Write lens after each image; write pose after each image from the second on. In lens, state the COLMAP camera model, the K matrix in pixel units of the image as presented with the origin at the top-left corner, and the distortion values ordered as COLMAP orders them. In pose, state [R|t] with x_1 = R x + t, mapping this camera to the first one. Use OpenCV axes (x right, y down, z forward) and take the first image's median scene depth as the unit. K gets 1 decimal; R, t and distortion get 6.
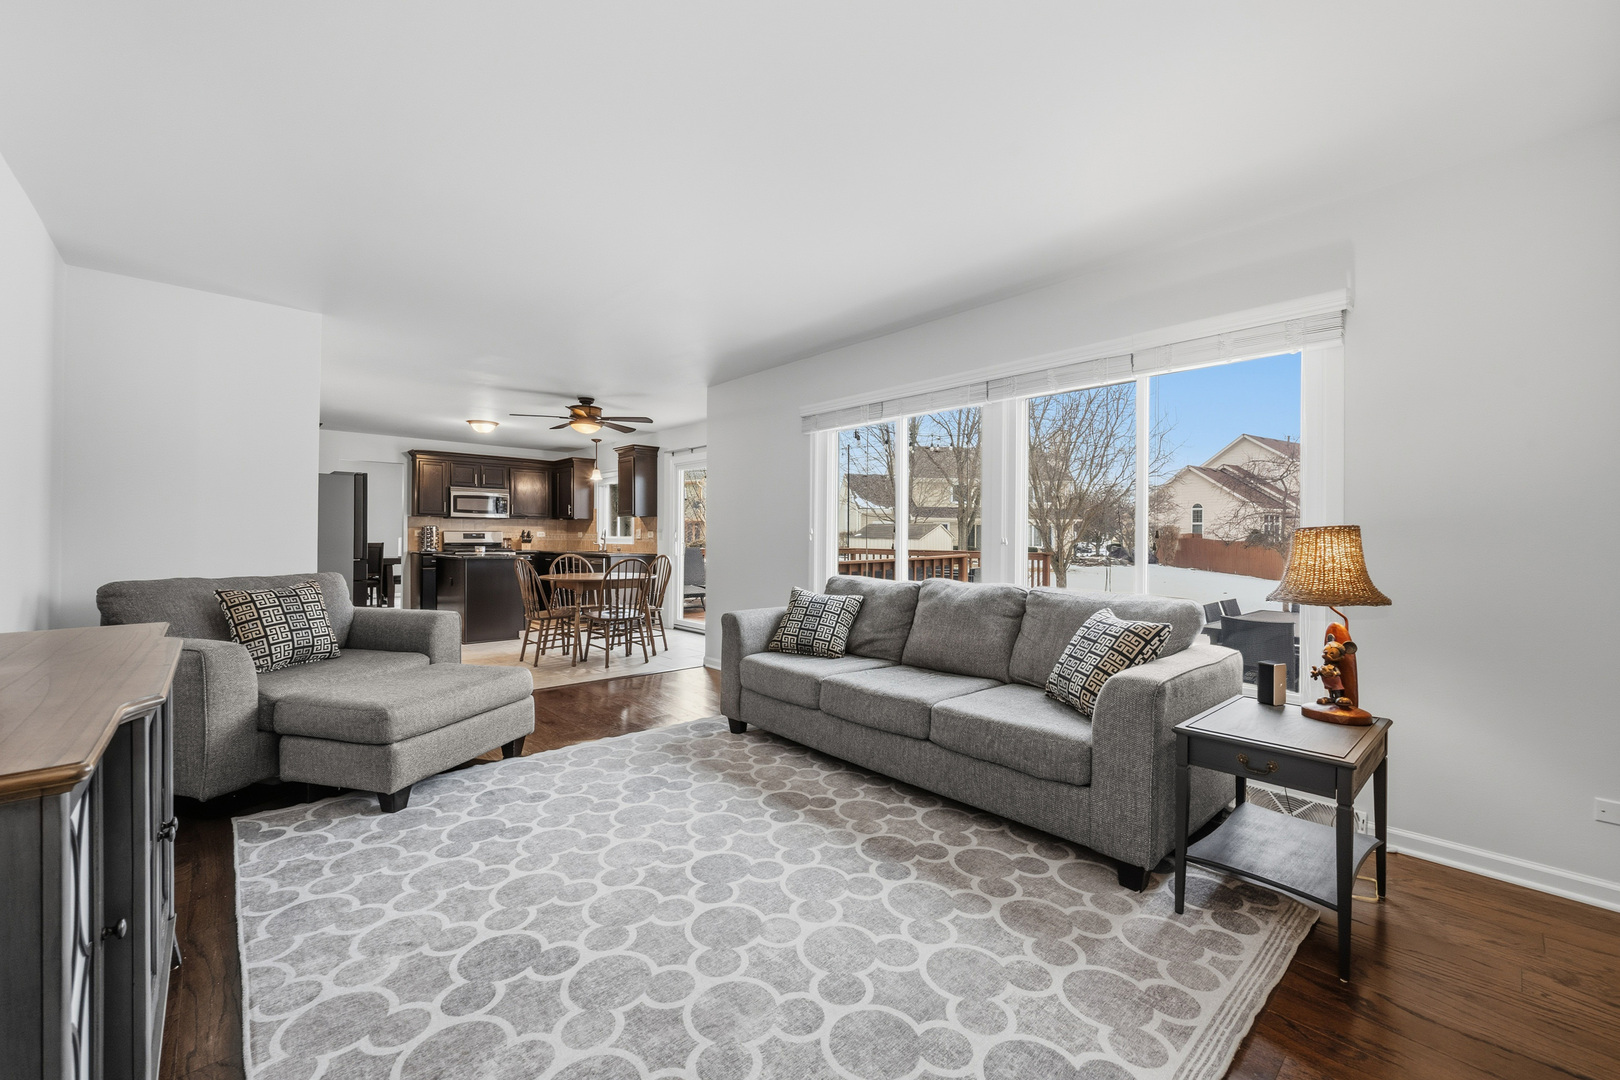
lens RADIAL K [[640.6, 0, 817.1], [0, 640.6, 542.7], [0, 0, 1]] dist [0.000974, 0.000163]
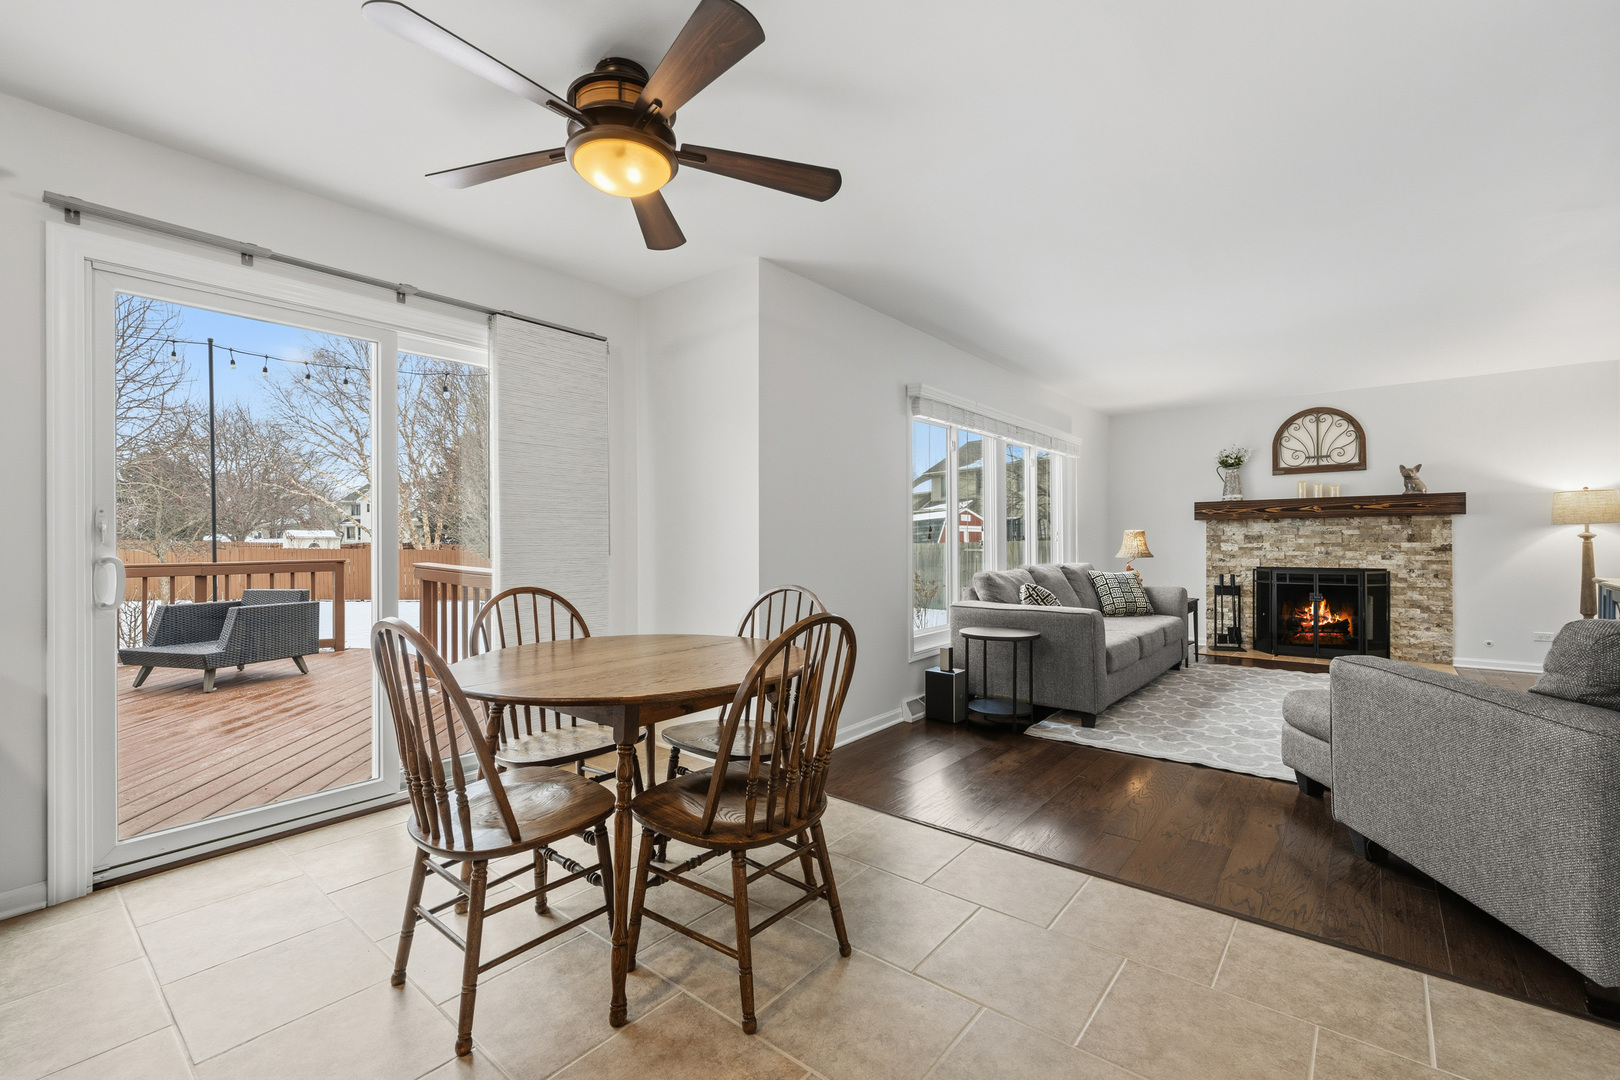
lens RADIAL K [[695.3, 0, 814.7], [0, 695.3, 542.2], [0, 0, 1]] dist [0.001012, -0.000314]
pose [[-0.143636, -0.011011, 0.989569, -0.515105], [0.012458, 0.999839, 0.012934, -0.006827], [-0.989552, 0.014186, -0.143476, 0.711319]]
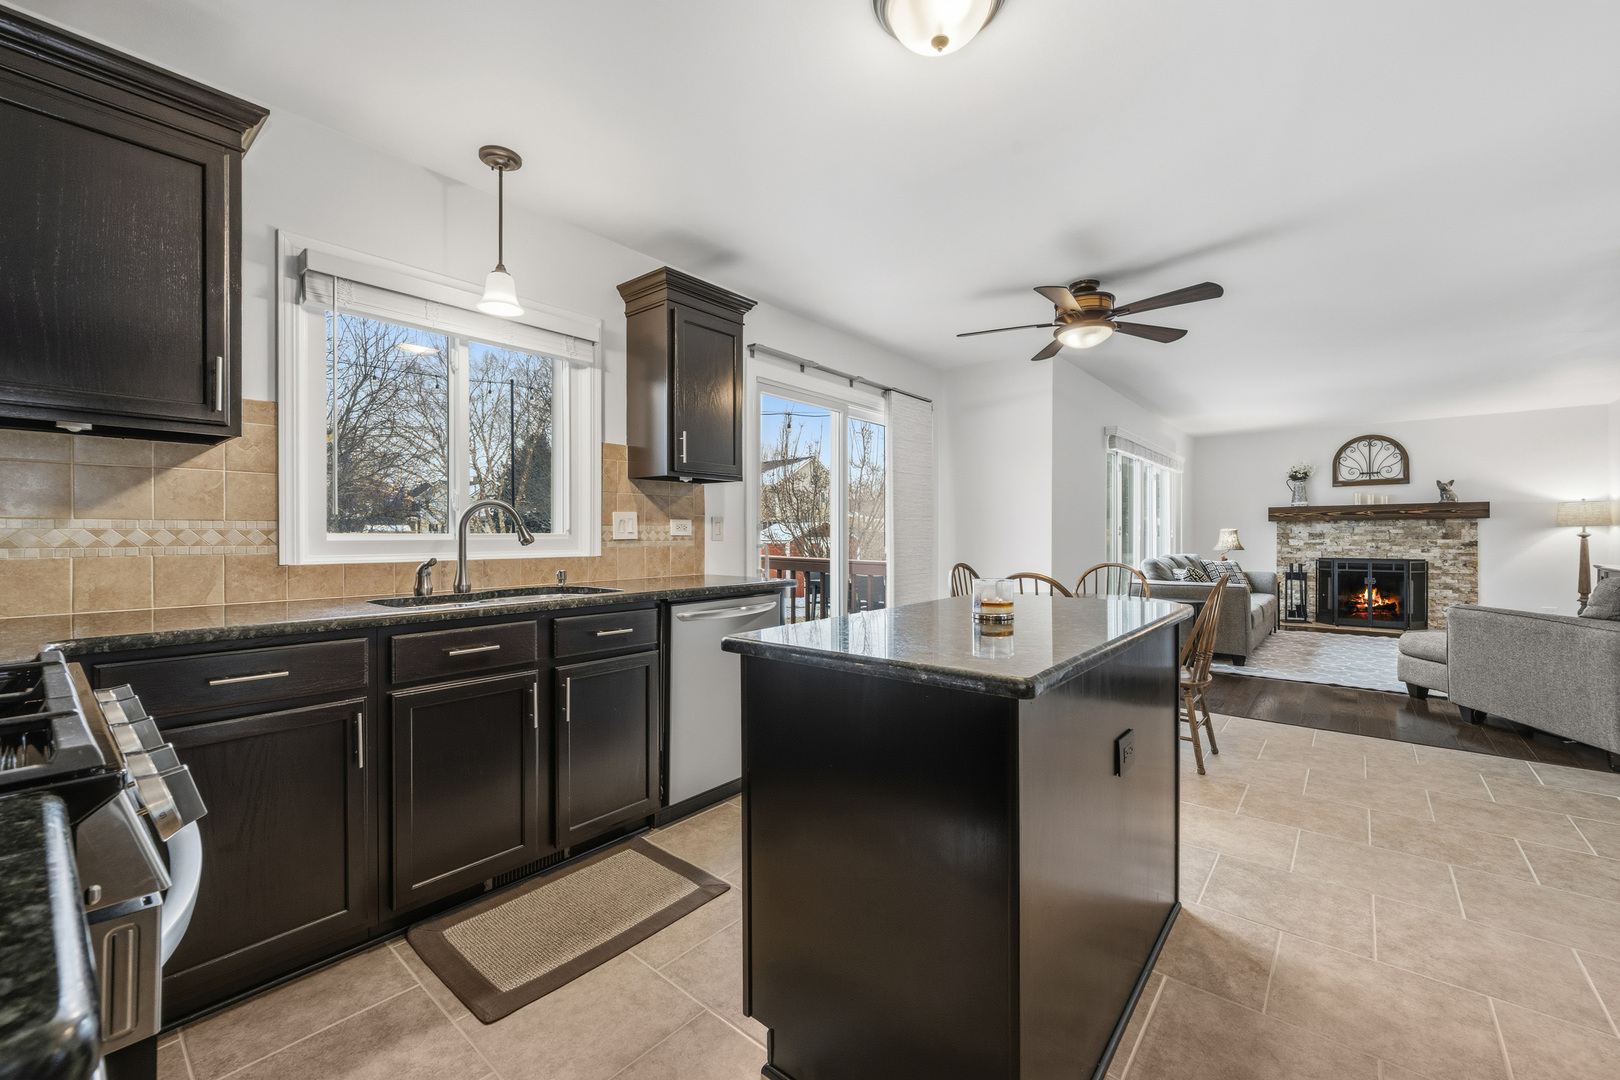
lens RADIAL K [[659.0, 0, 810.0], [0, 659.0, 540.0], [0, 0, 1]] dist [-0.000212, 0.000447]
pose [[-0.133695, -0.015160, 0.990907, -0.671048], [0.008422, 0.999830, 0.016433, -0.010969], [-0.990987, 0.010542, -0.133544, 0.986109]]
